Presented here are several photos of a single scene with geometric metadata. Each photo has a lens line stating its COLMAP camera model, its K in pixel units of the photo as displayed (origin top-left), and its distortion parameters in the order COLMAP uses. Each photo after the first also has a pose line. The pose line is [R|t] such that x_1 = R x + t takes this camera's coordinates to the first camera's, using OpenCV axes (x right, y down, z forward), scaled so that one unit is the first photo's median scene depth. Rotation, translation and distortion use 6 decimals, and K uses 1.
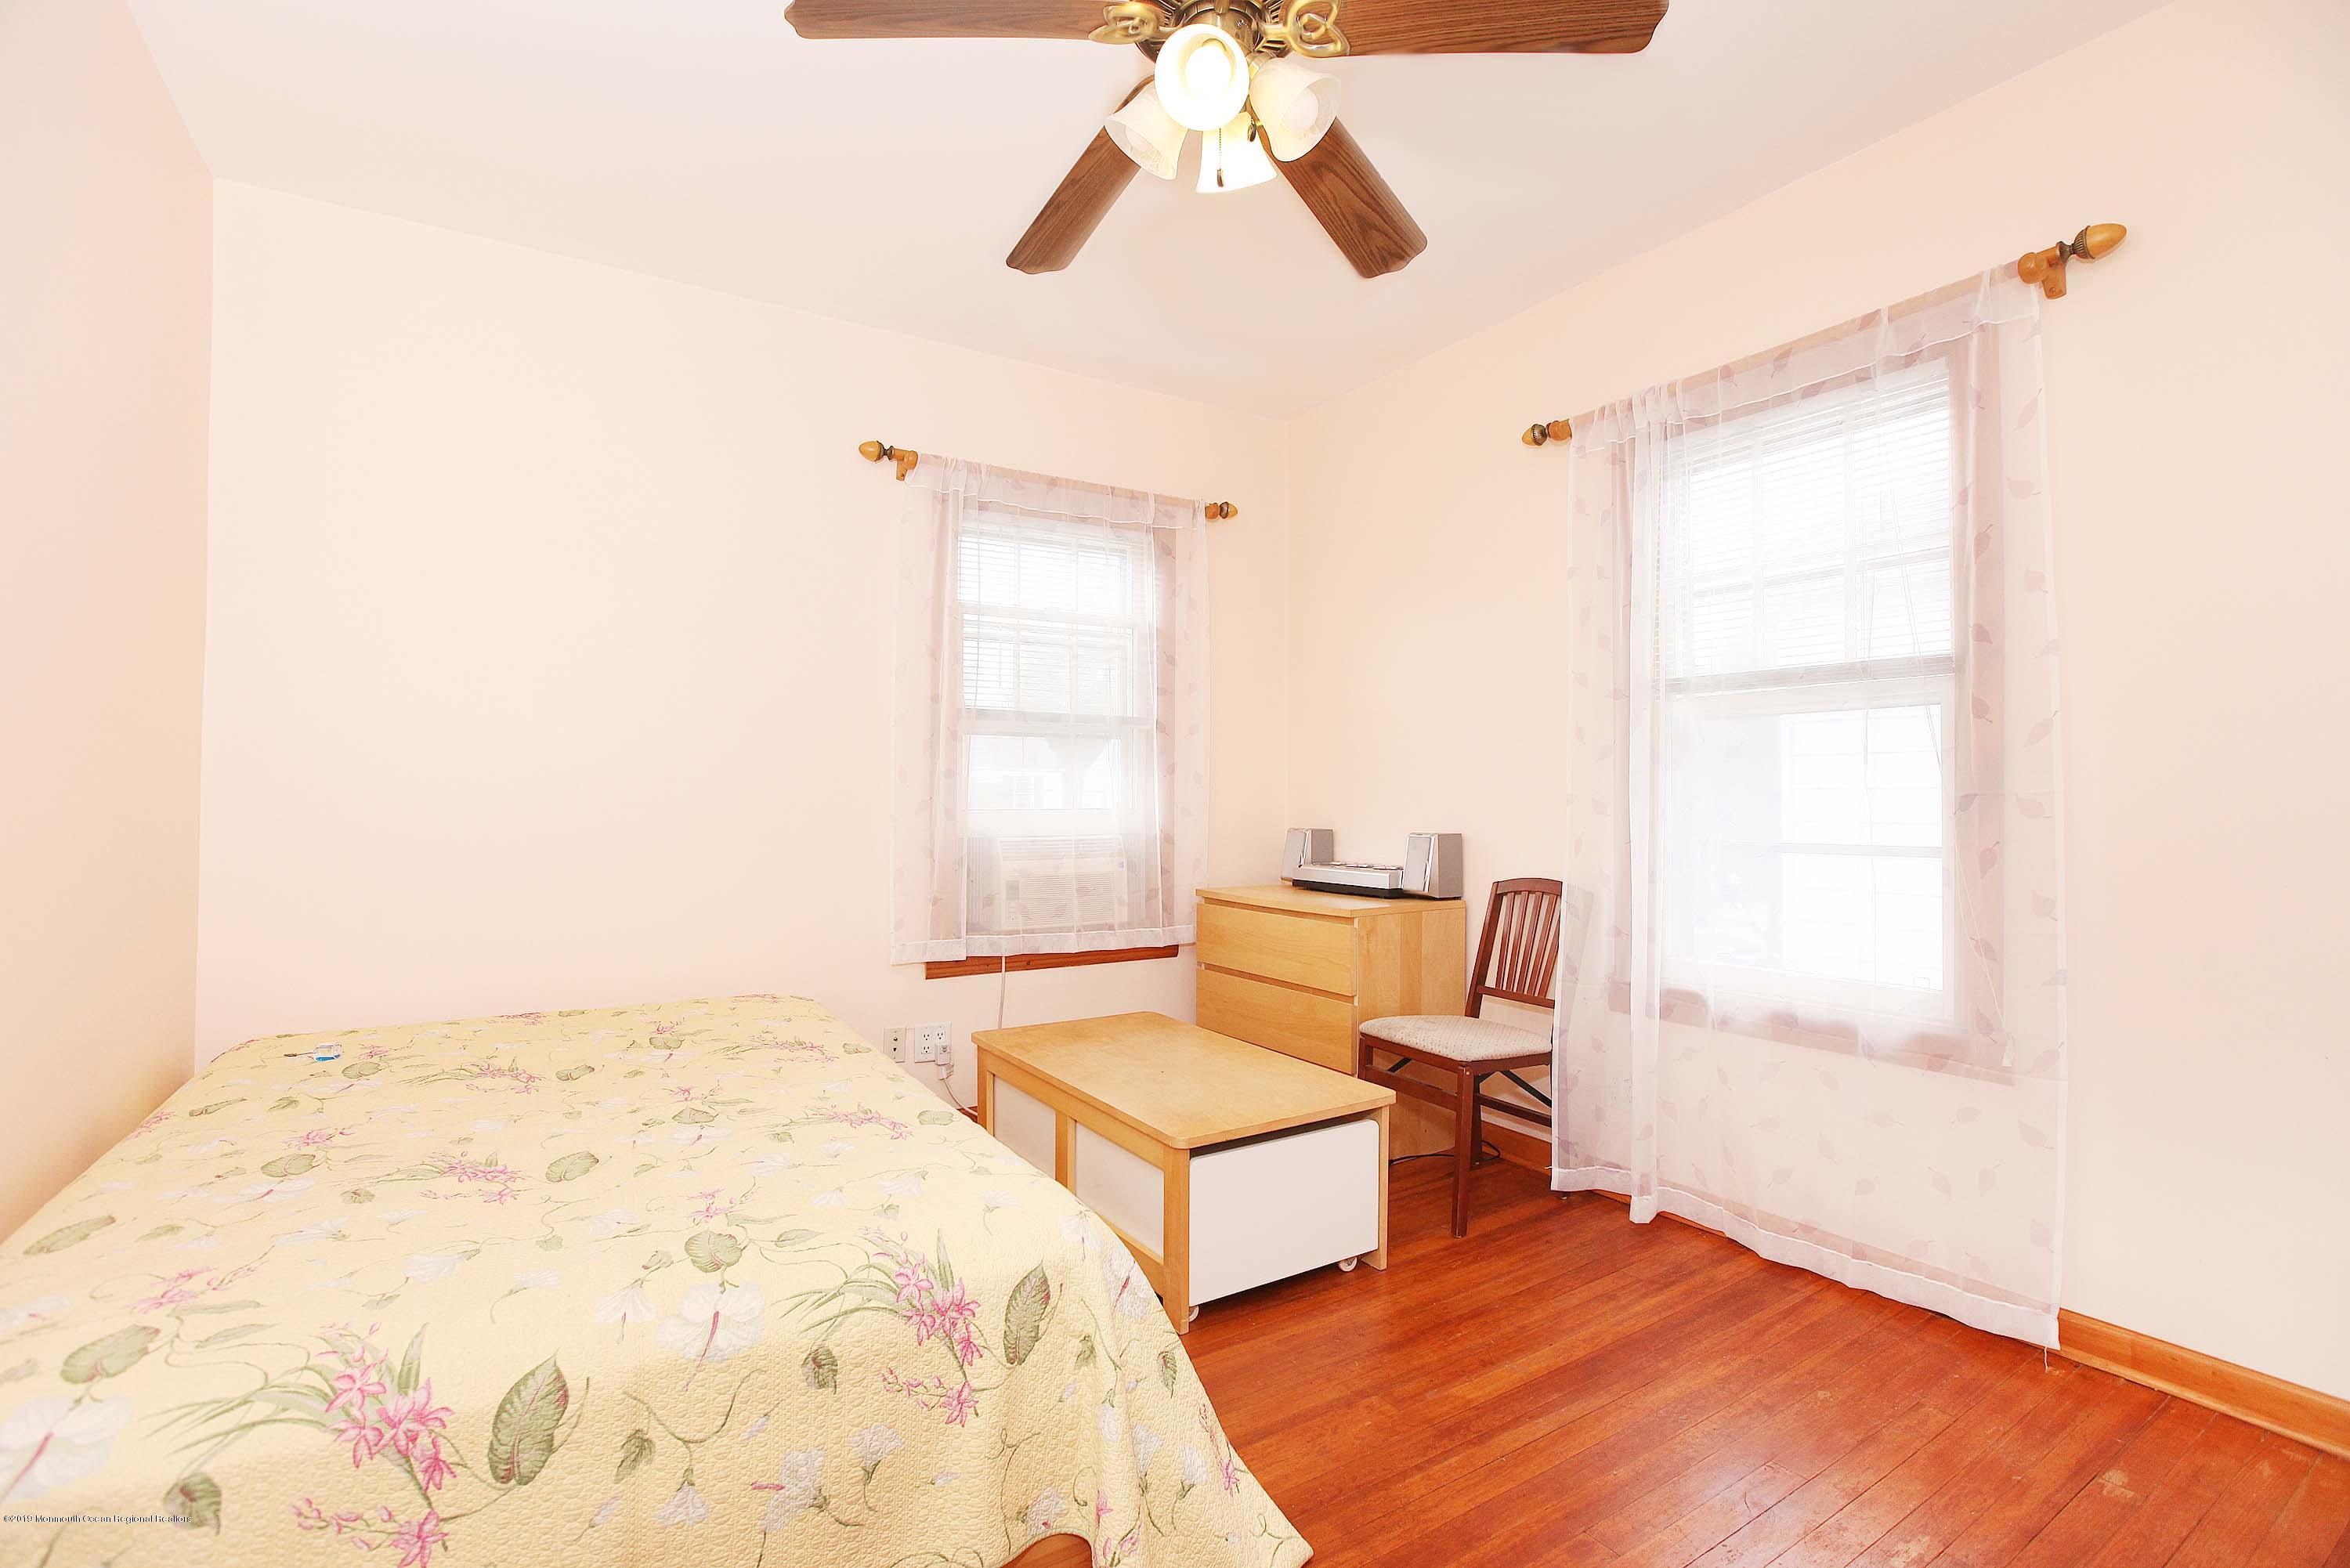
lens RADIAL K [[1090.4, 0, 1178.4], [0, 1090.4, 800.1], [0, 0, 1]] dist [-0.045474, 0.018792]
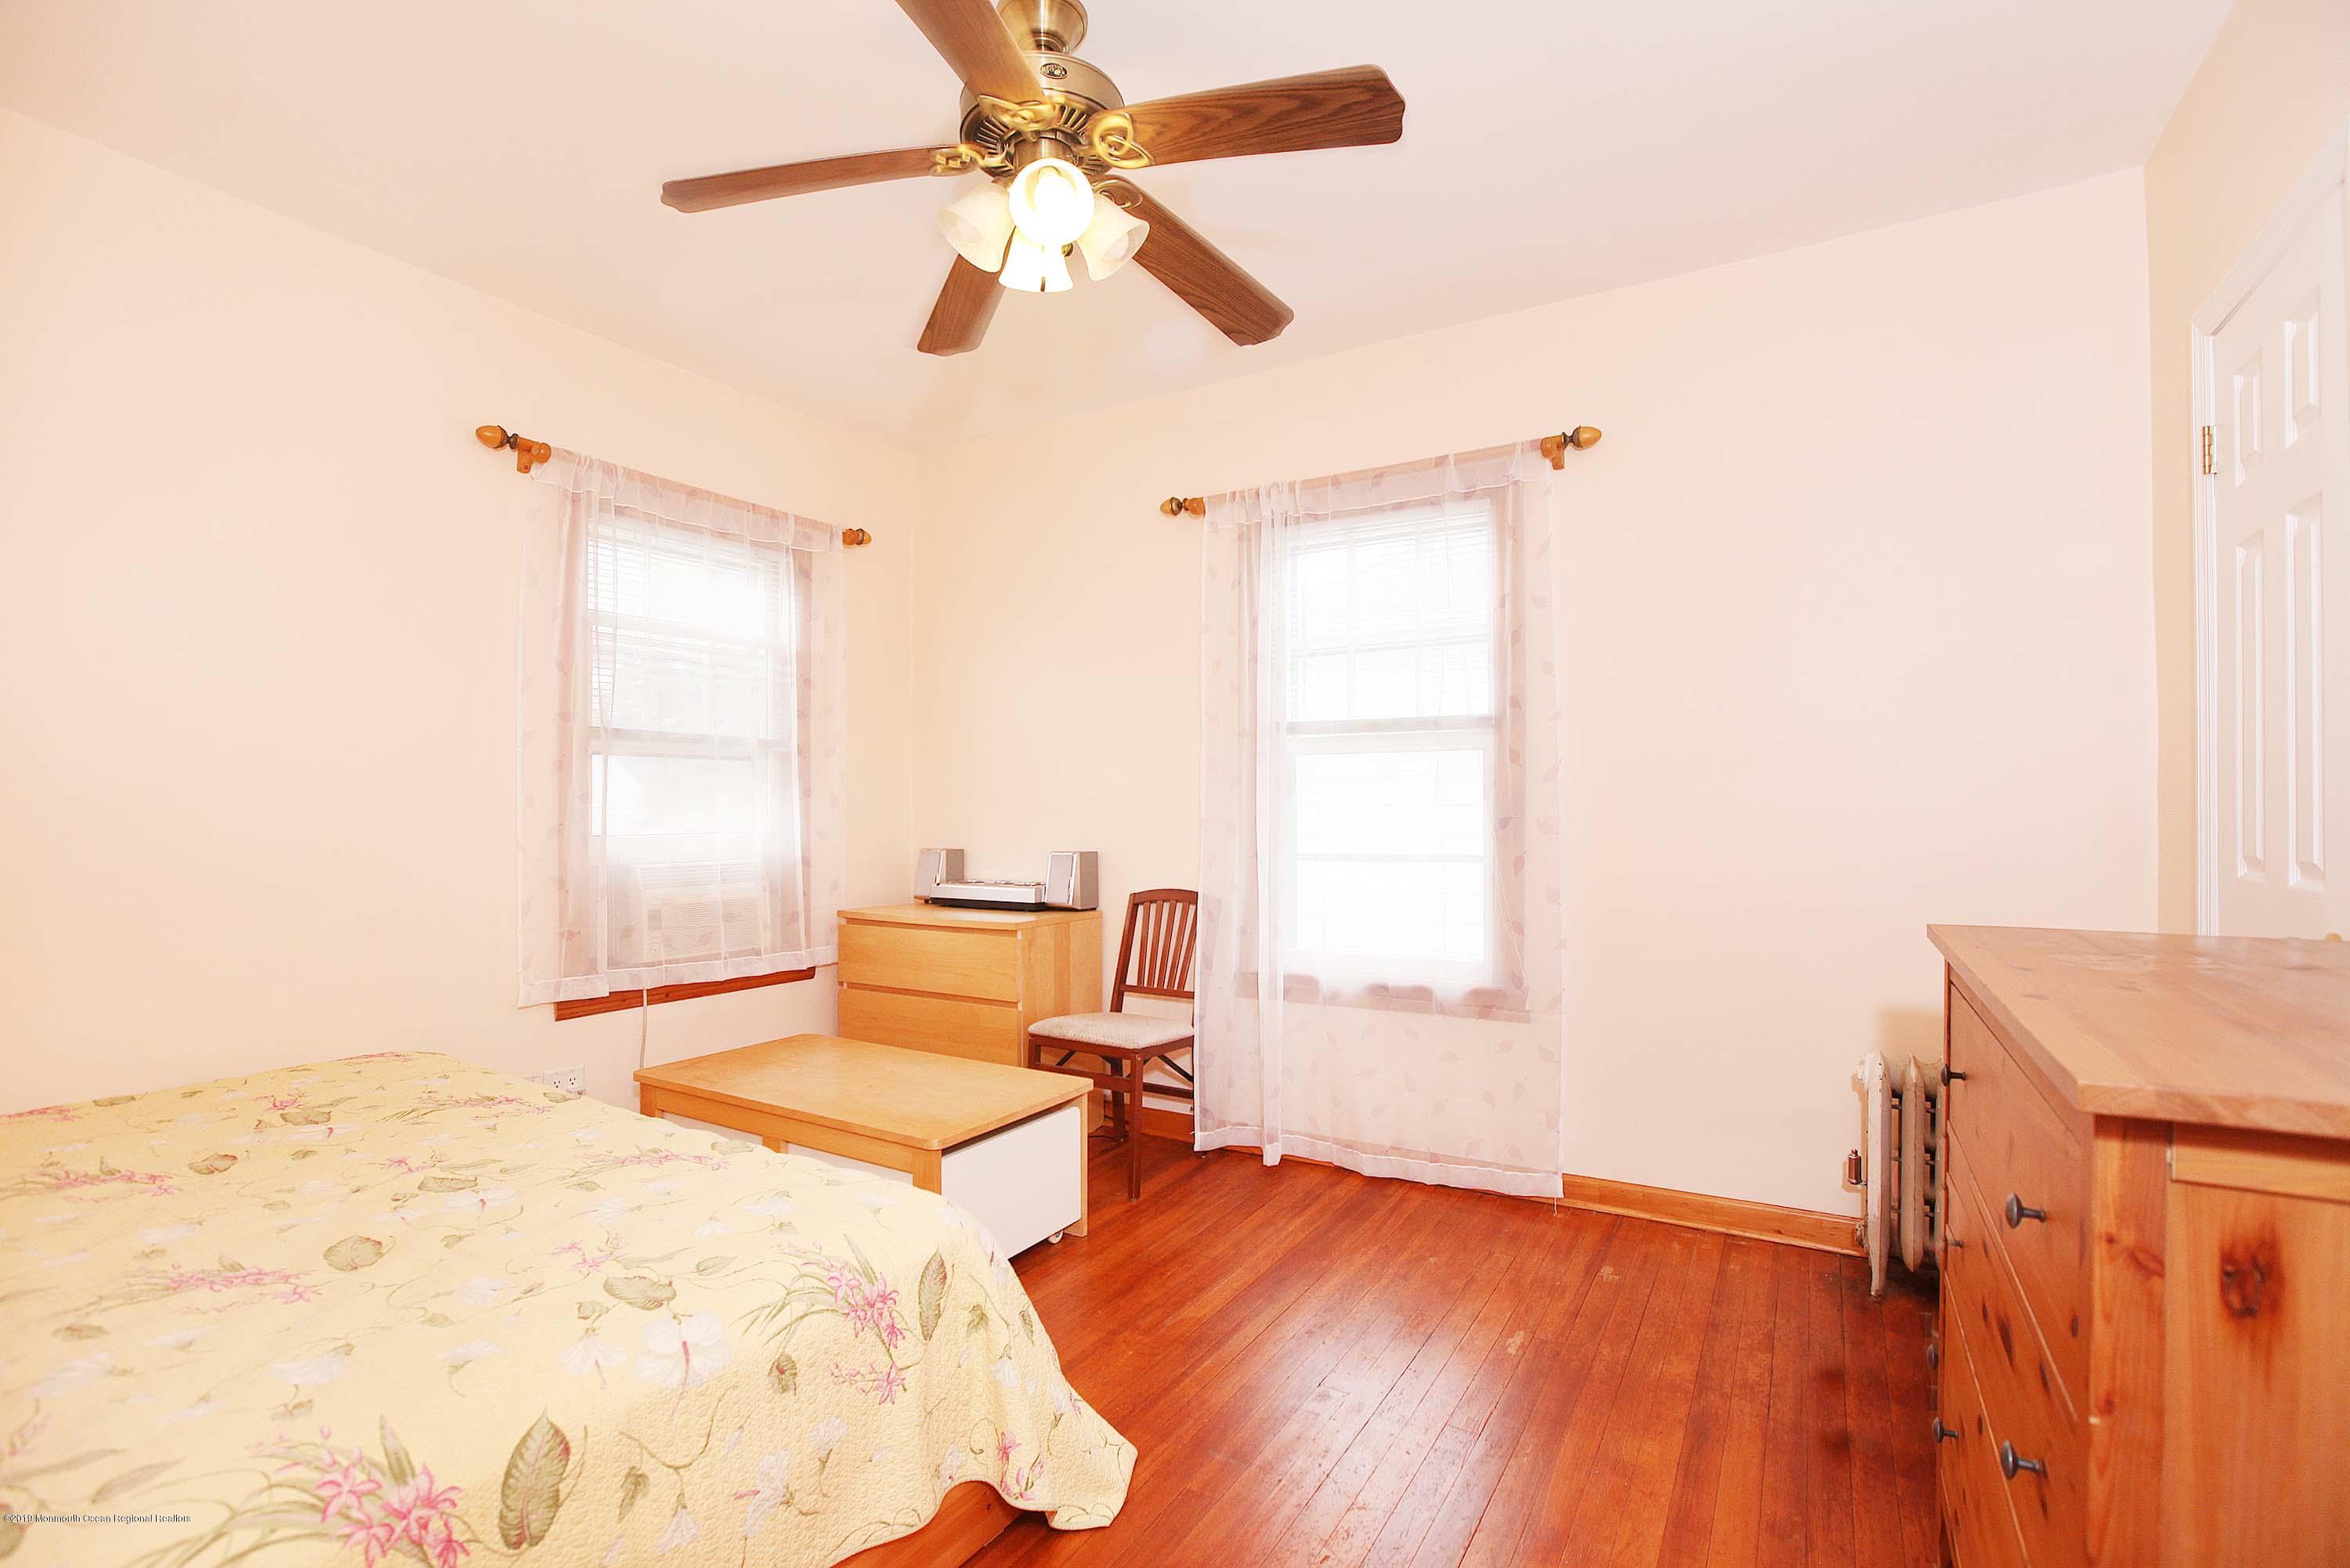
lens RADIAL K [[1109.0, 0, 1160.2], [0, 1109.0, 815.8], [0, 0, 1]] dist [-0.041128, 0.022758]
pose [[0.891919, -0.005288, 0.452165, -0.281462], [0.002648, 0.999976, 0.006472, -0.018796], [-0.452188, -0.004575, 0.891911, -0.080218]]
